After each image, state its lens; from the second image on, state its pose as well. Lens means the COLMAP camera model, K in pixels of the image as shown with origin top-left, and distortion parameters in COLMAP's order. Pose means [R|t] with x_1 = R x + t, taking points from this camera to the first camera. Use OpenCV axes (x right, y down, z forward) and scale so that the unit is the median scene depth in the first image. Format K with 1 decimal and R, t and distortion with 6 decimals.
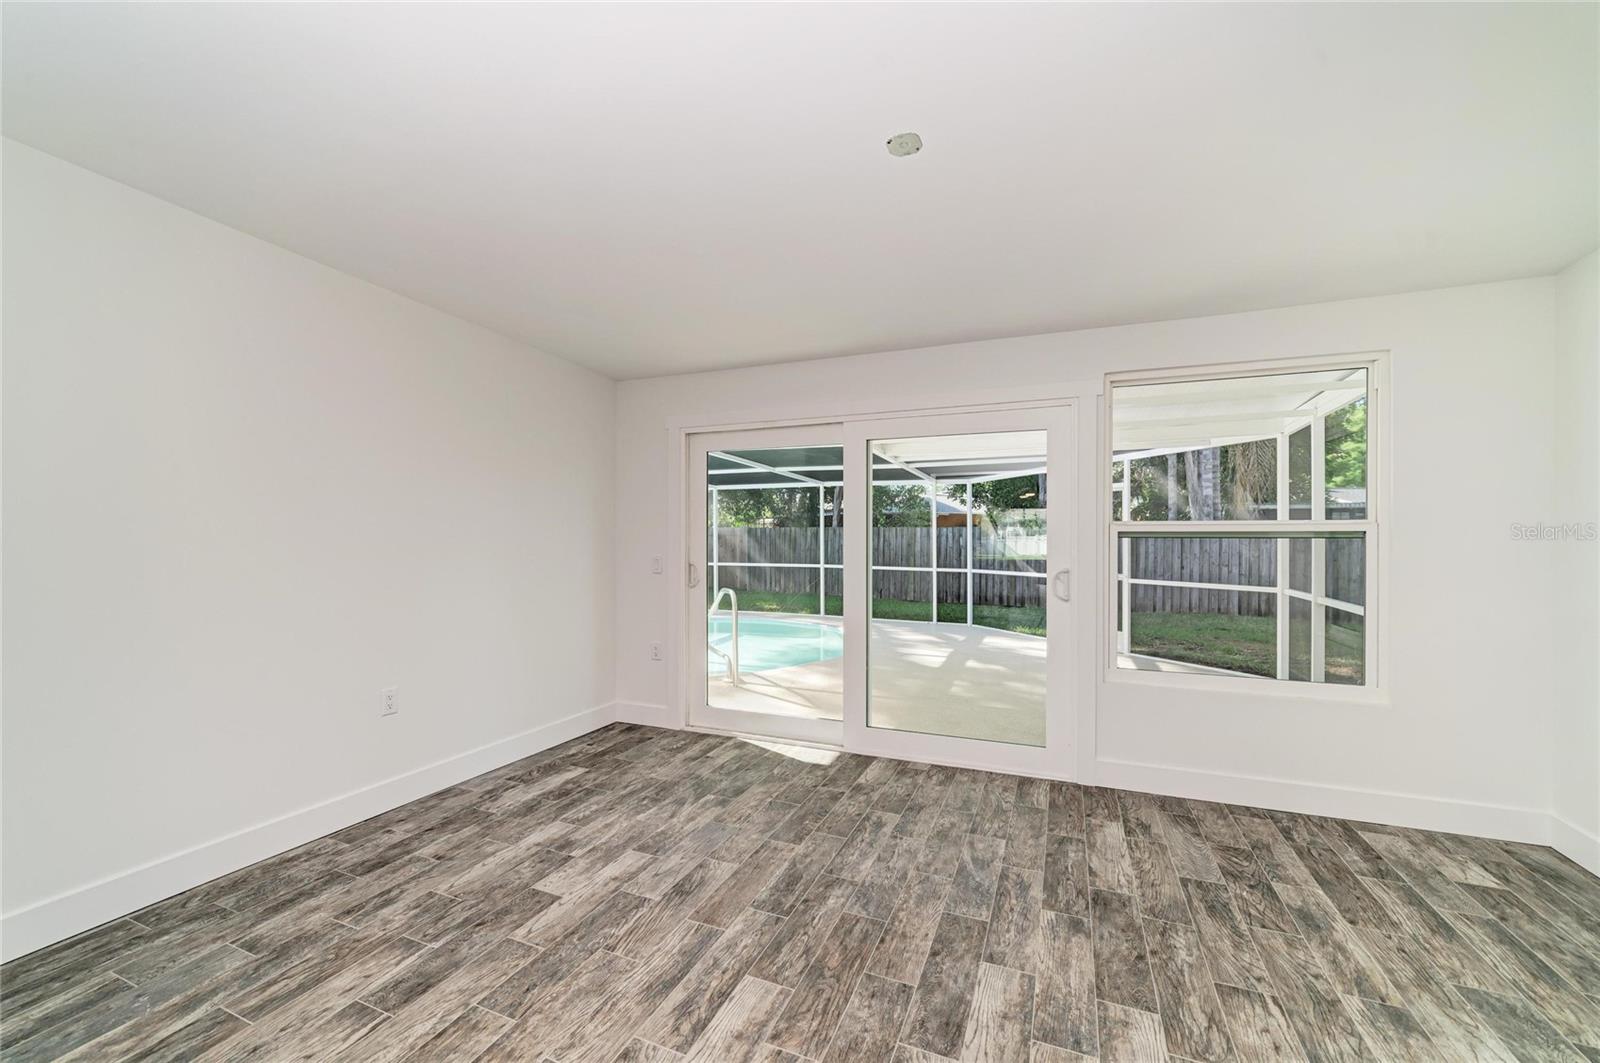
lens RADIAL K [[629.5, 0, 804.7], [0, 629.5, 538.0], [0, 0, 1]] dist [-0.018075, 0.007340]
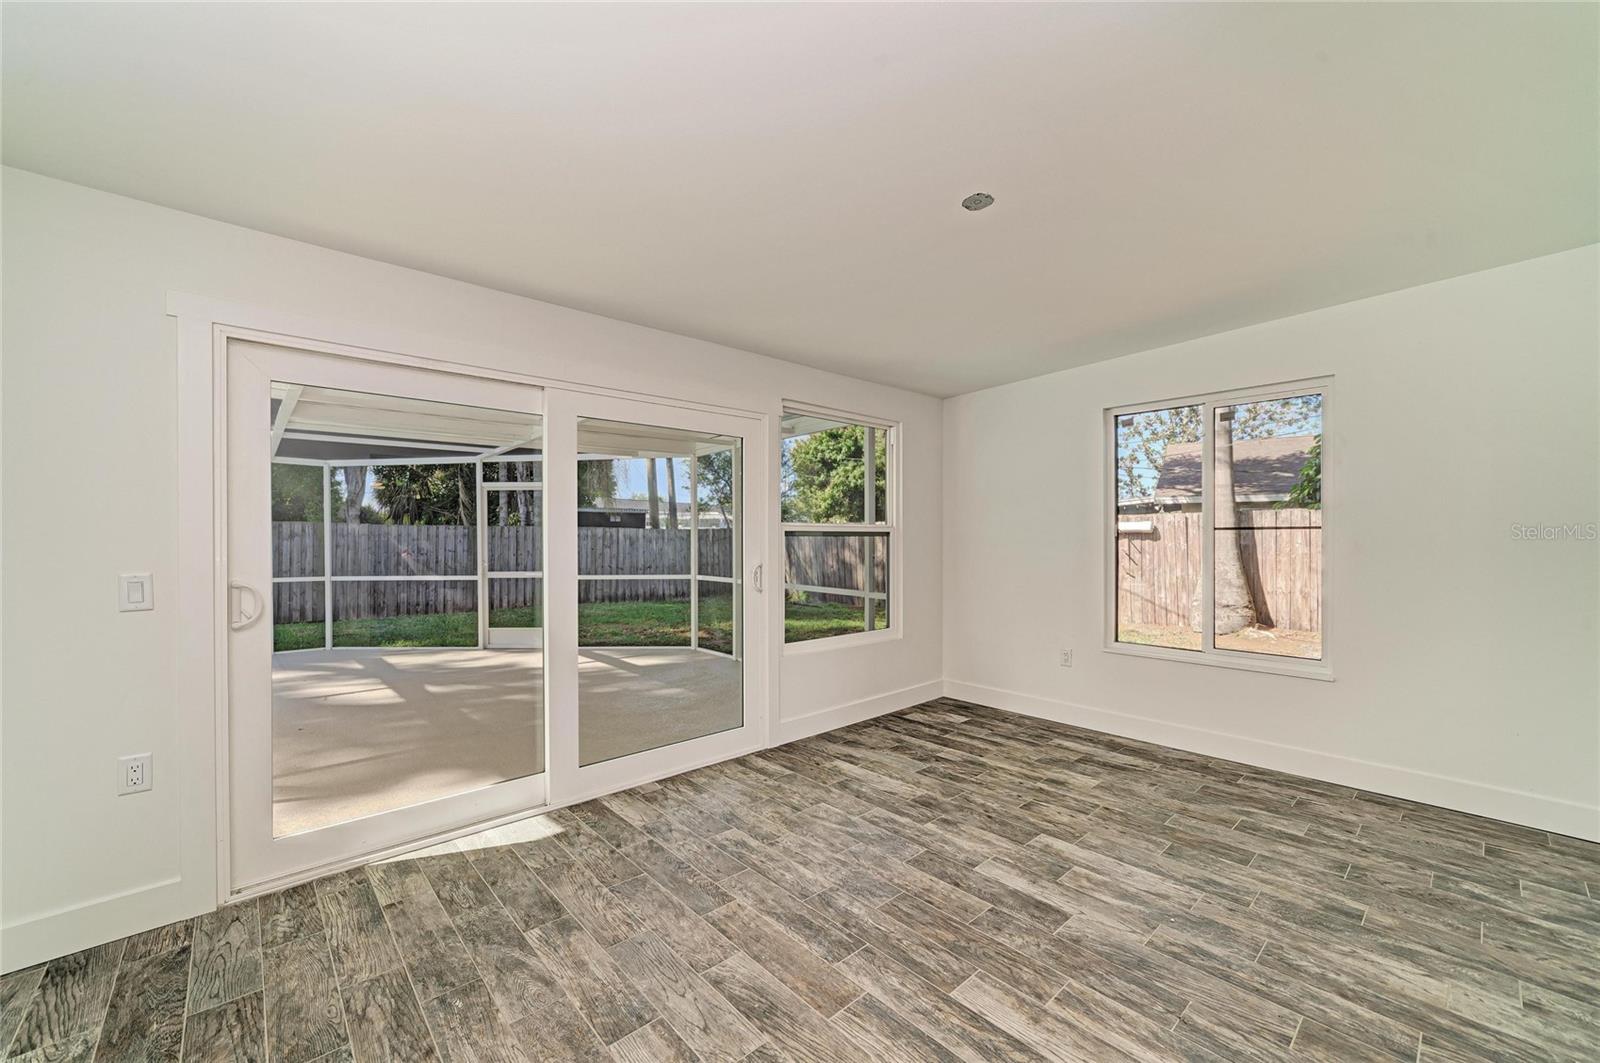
lens RADIAL K [[629.5, 0, 804.7], [0, 629.5, 538.0], [0, 0, 1]] dist [-0.018075, 0.007340]
pose [[0.421895, -0.002082, 0.906642, -0.701592], [-0.000499, 0.999997, 0.002529, -0.000435], [-0.906644, -0.001519, 0.421893, 0.533560]]
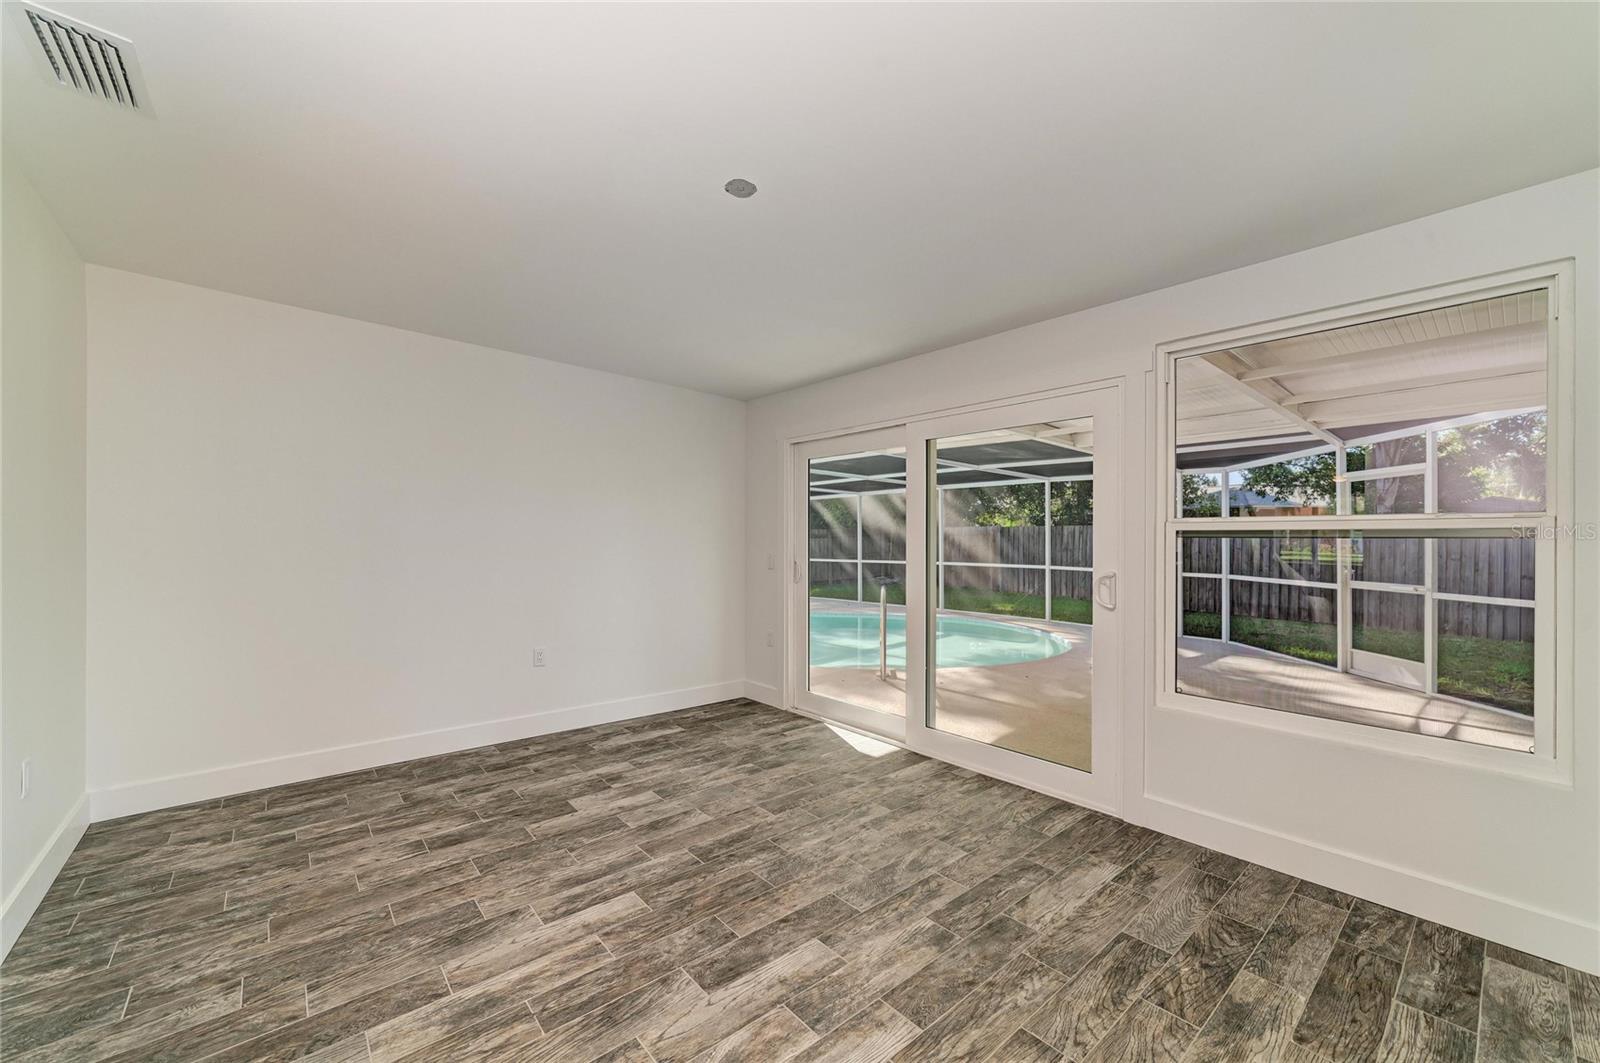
lens RADIAL K [[629.5, 0, 804.7], [0, 629.5, 538.0], [0, 0, 1]] dist [-0.018075, 0.007340]
pose [[0.892831, -0.000482, -0.450392, 0.513629], [0.000928, 0.999999, 0.000771, -0.000750], [0.450392, -0.001106, 0.892830, 0.031580]]
